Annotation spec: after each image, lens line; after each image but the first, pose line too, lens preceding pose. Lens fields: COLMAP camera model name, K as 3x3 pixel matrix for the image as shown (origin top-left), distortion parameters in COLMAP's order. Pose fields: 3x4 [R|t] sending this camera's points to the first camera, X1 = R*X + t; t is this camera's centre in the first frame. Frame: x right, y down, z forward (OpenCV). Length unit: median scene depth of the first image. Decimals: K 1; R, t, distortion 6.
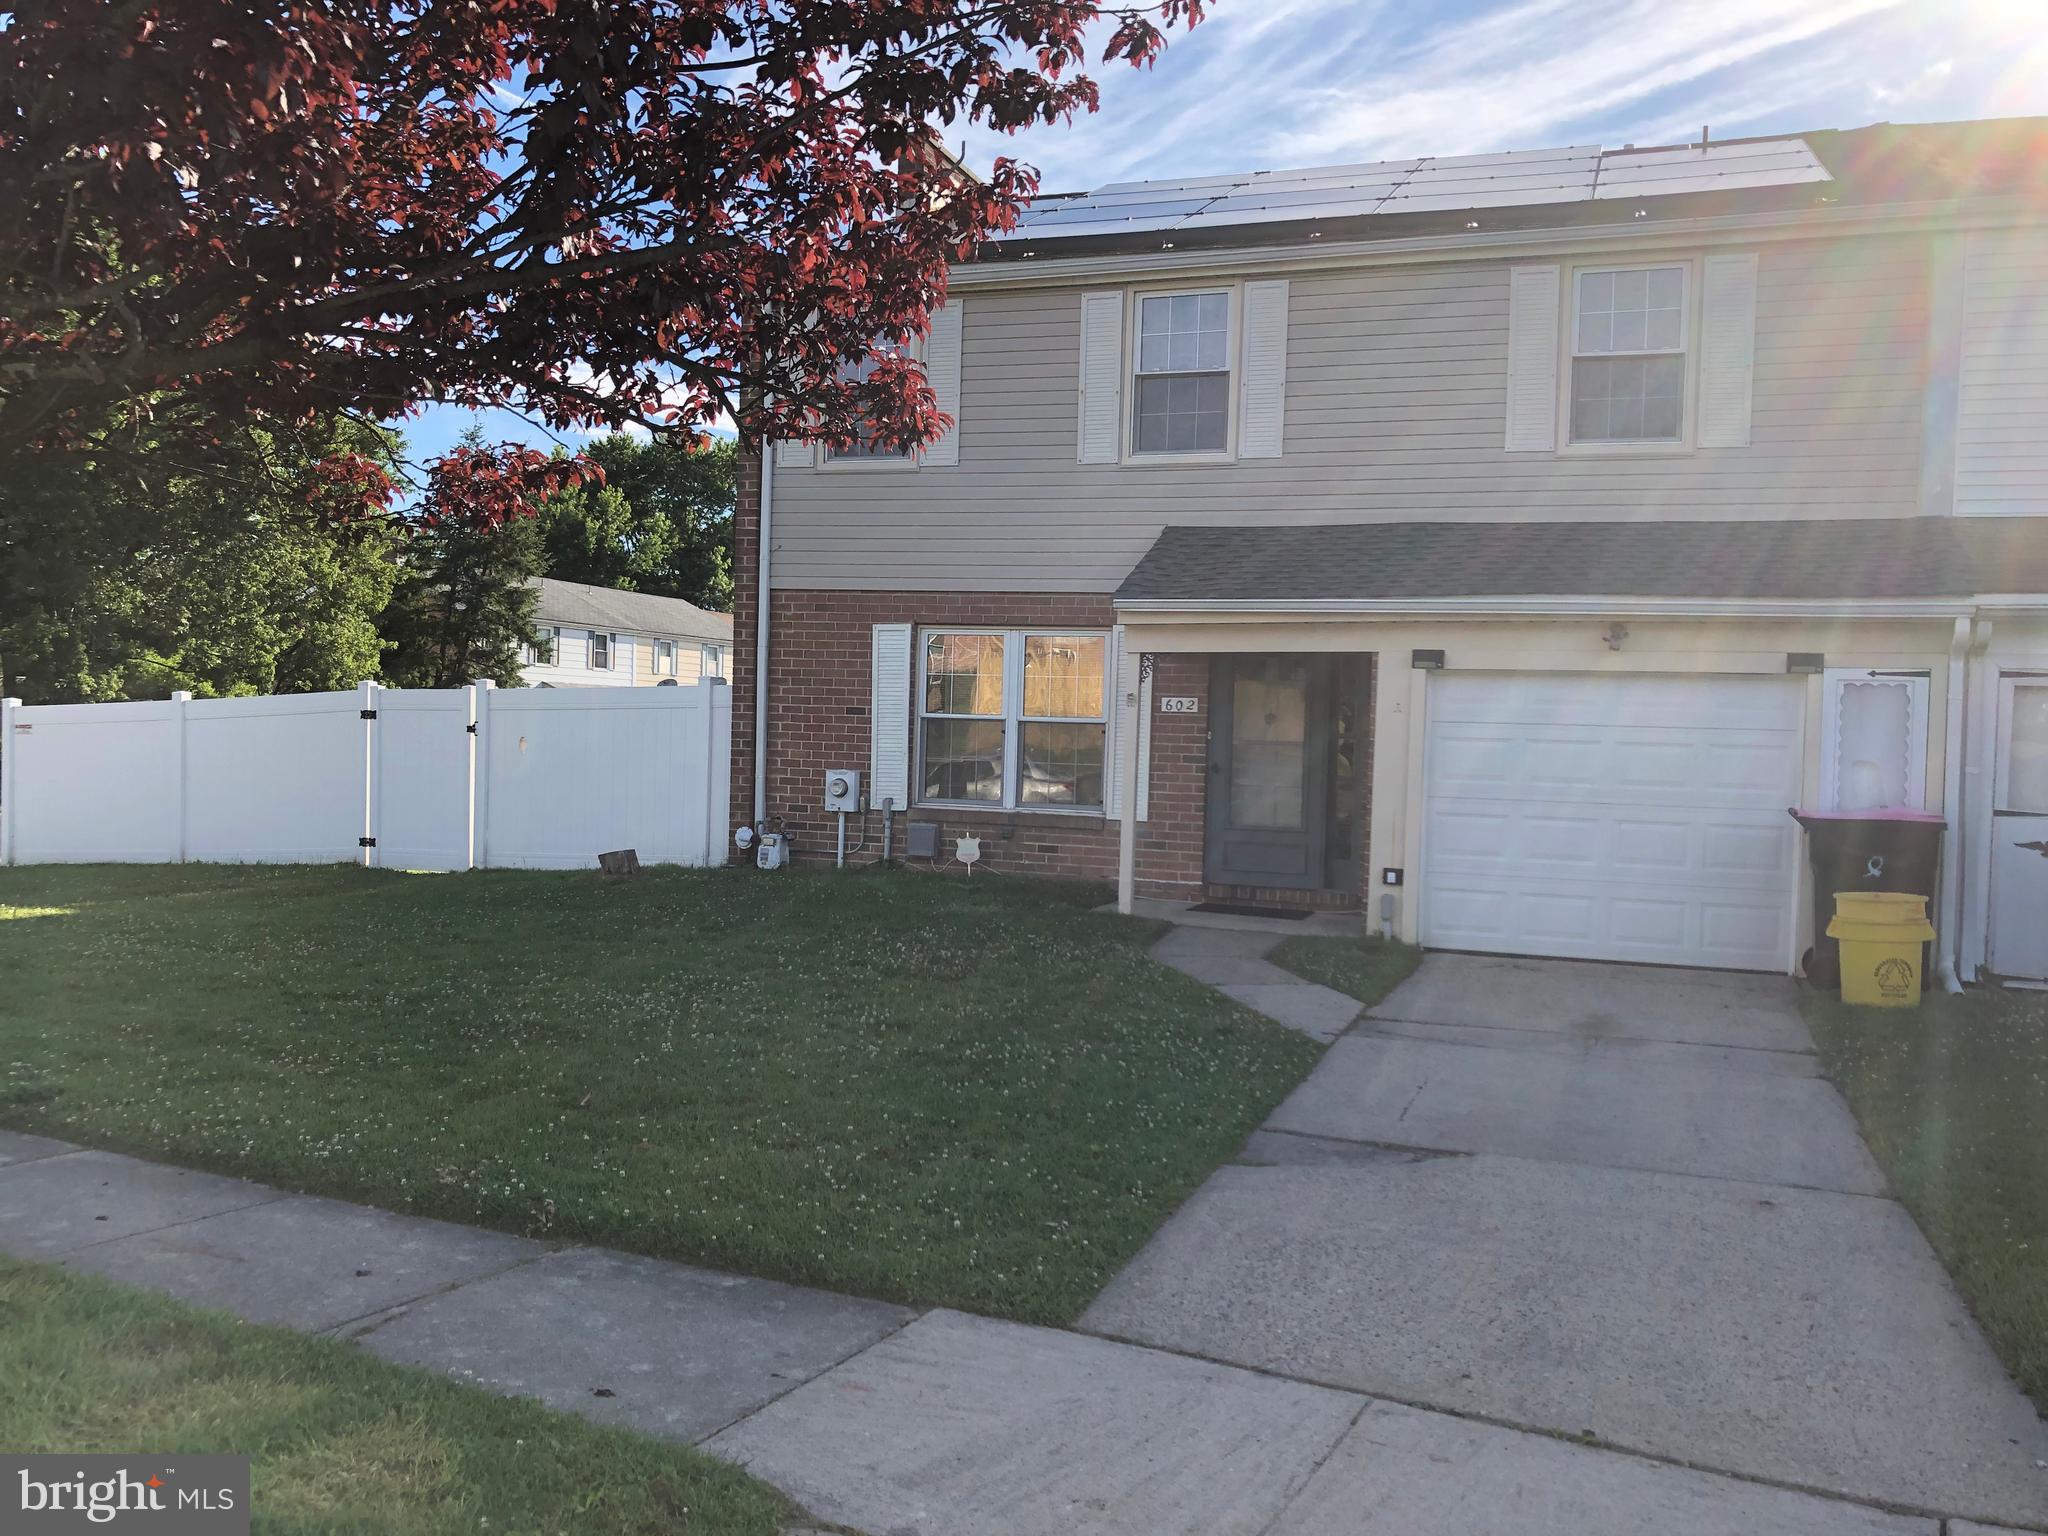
lens RADIAL K [[1668.9, 0, 1034.9], [0, 1668.9, 751.1], [0, 0, 1]] dist [0.056954, -0.094724]
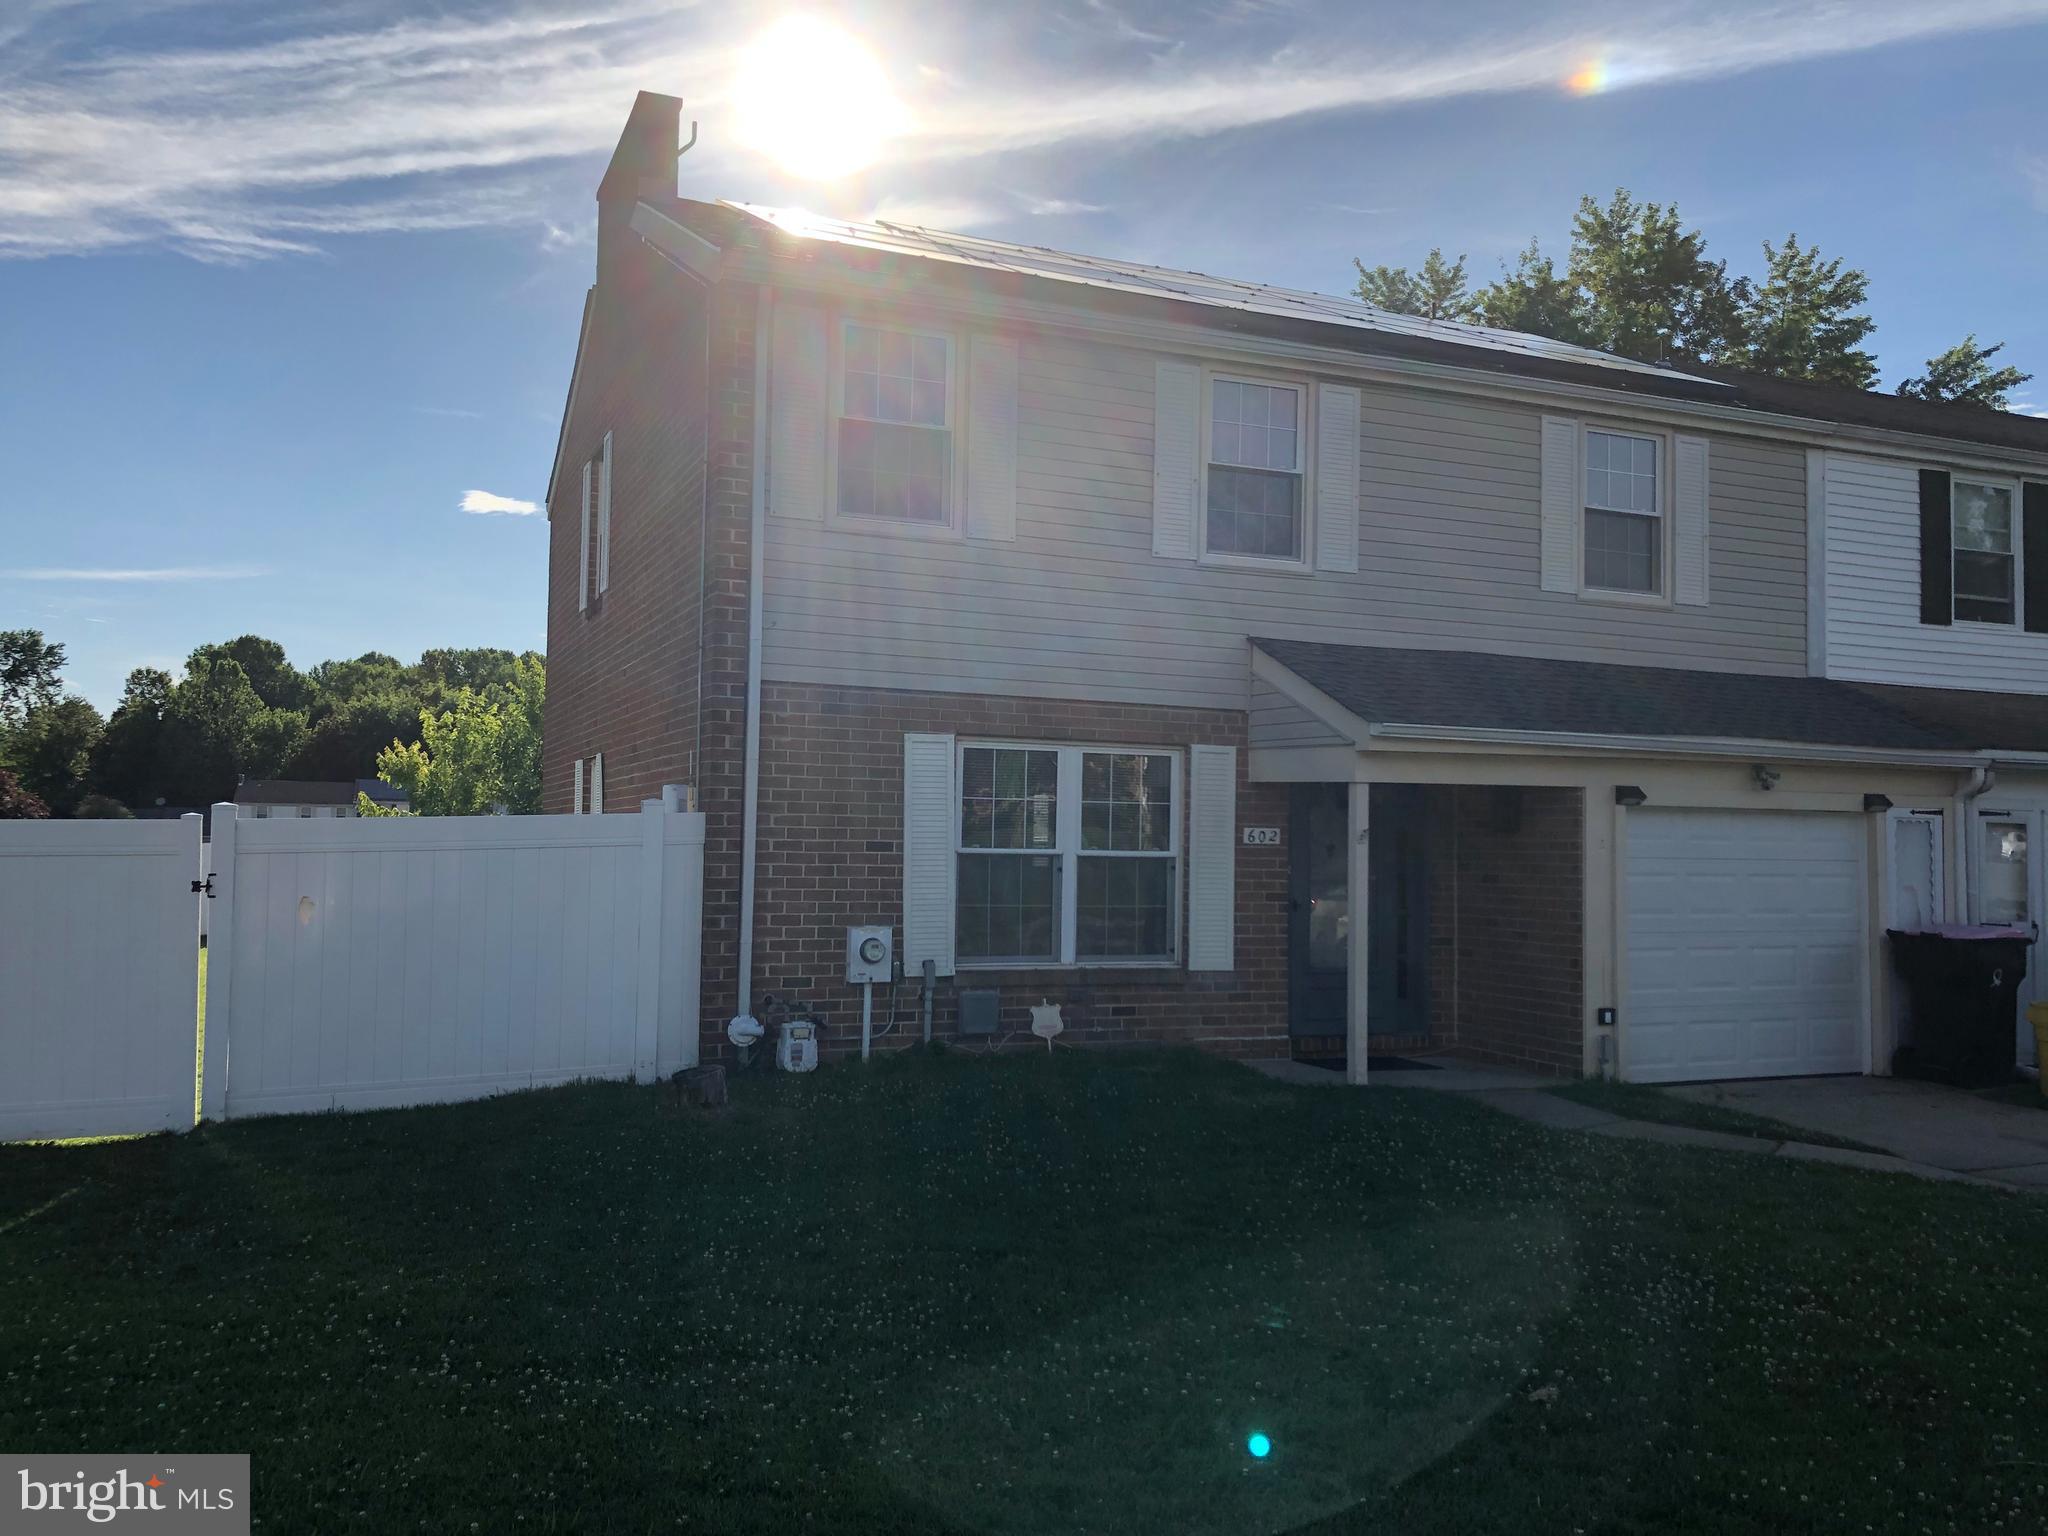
lens RADIAL K [[1674.9, 0, 1018.3], [0, 1674.9, 715.9], [0, 0, 1]] dist [0.088584, -0.116981]
pose [[0.738791, 0.033915, 0.673081, -0.598355], [0.014289, 0.997720, -0.065957, -0.033537], [-0.673783, 0.058346, 0.736622, 0.410599]]
